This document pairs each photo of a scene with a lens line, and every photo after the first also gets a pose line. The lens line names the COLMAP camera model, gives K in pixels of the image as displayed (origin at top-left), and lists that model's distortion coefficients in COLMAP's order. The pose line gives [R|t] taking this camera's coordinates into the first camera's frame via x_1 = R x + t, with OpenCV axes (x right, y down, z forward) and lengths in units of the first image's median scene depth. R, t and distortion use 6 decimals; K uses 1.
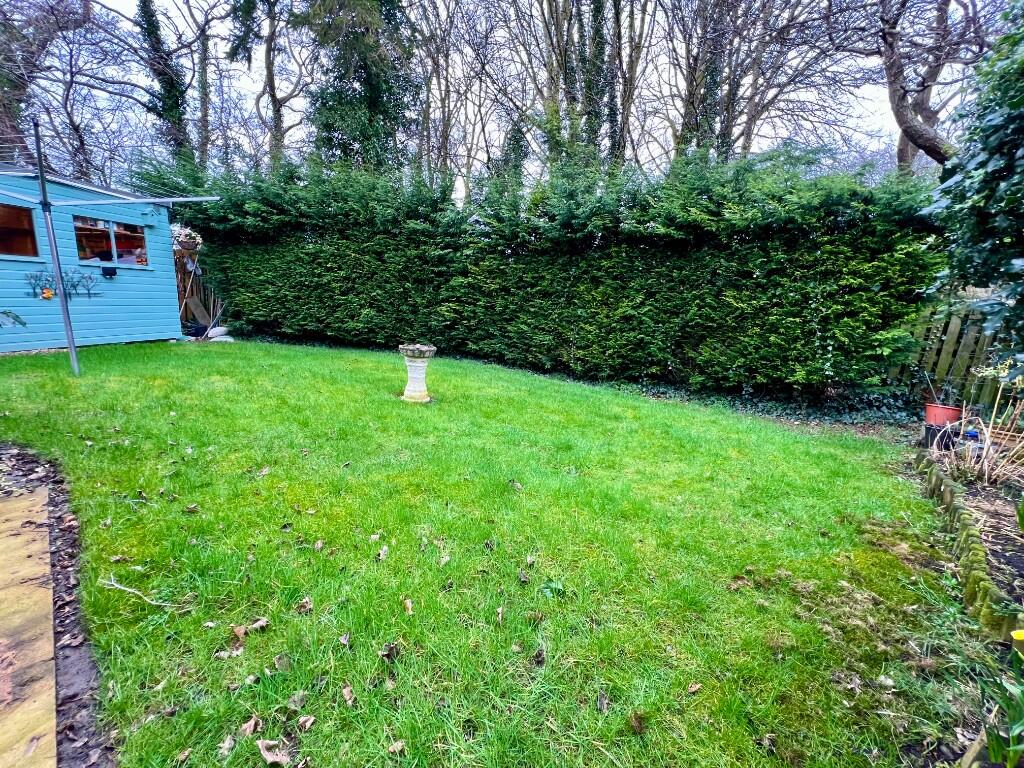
lens RADIAL K [[409.4, 0, 512.9], [0, 409.4, 383.2], [0, 0, 1]] dist [-0.000007, 0.000019]
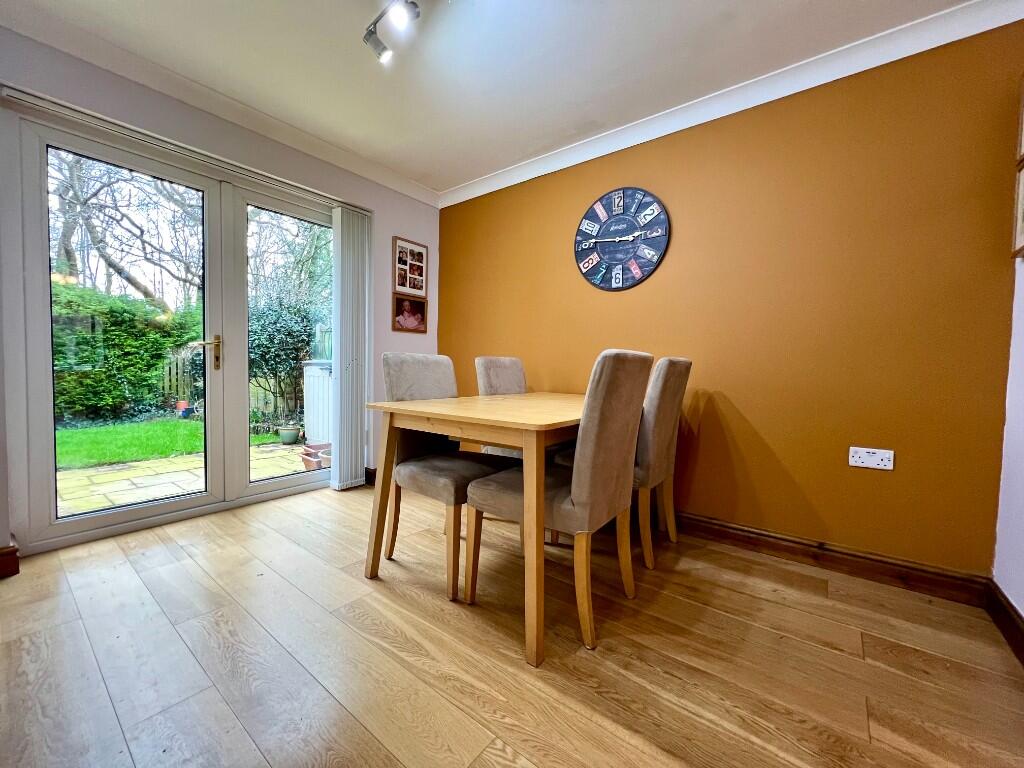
lens RADIAL K [[409.4, 0, 512.5], [0, 409.4, 382.8], [0, 0, 1]] dist [-0.000007, 0.000019]
pose [[-0.094825, -0.094071, 0.991039, -1.343898], [0.186243, 0.976271, 0.110490, 0.040644], [-0.977917, 0.195051, -0.075055, -0.654786]]
